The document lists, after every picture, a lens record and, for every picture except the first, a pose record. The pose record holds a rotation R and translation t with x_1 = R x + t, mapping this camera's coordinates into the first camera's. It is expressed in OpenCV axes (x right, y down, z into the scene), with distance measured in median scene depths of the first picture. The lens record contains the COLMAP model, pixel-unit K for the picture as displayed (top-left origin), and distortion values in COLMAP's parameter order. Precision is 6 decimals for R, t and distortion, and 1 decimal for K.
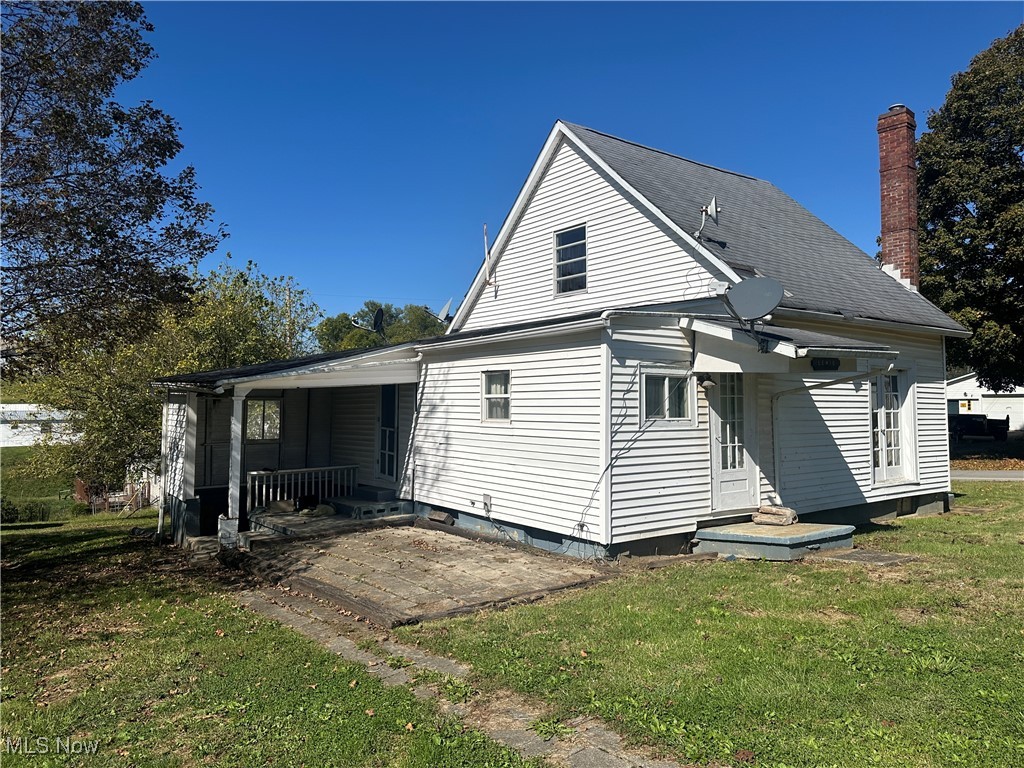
lens RADIAL K [[721.7, 0, 512.0], [0, 721.7, 384.0], [0, 0, 1]] dist [0.107329, -0.130495]
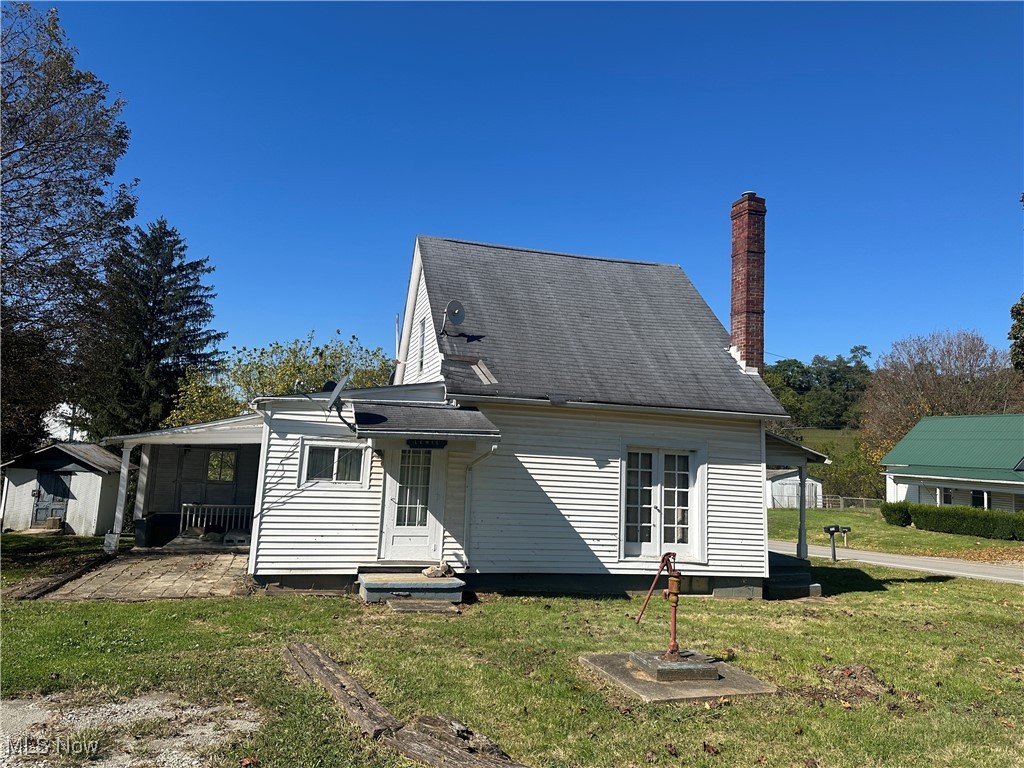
lens RADIAL K [[716.1, 0, 512.0], [0, 716.1, 384.0], [0, 0, 1]] dist [0.226672, -0.388673]
pose [[0.925289, 0.013411, -0.379025, 0.874654], [-0.040659, 0.997123, -0.063976, -0.047286], [0.377076, 0.074607, 0.923172, -0.065319]]
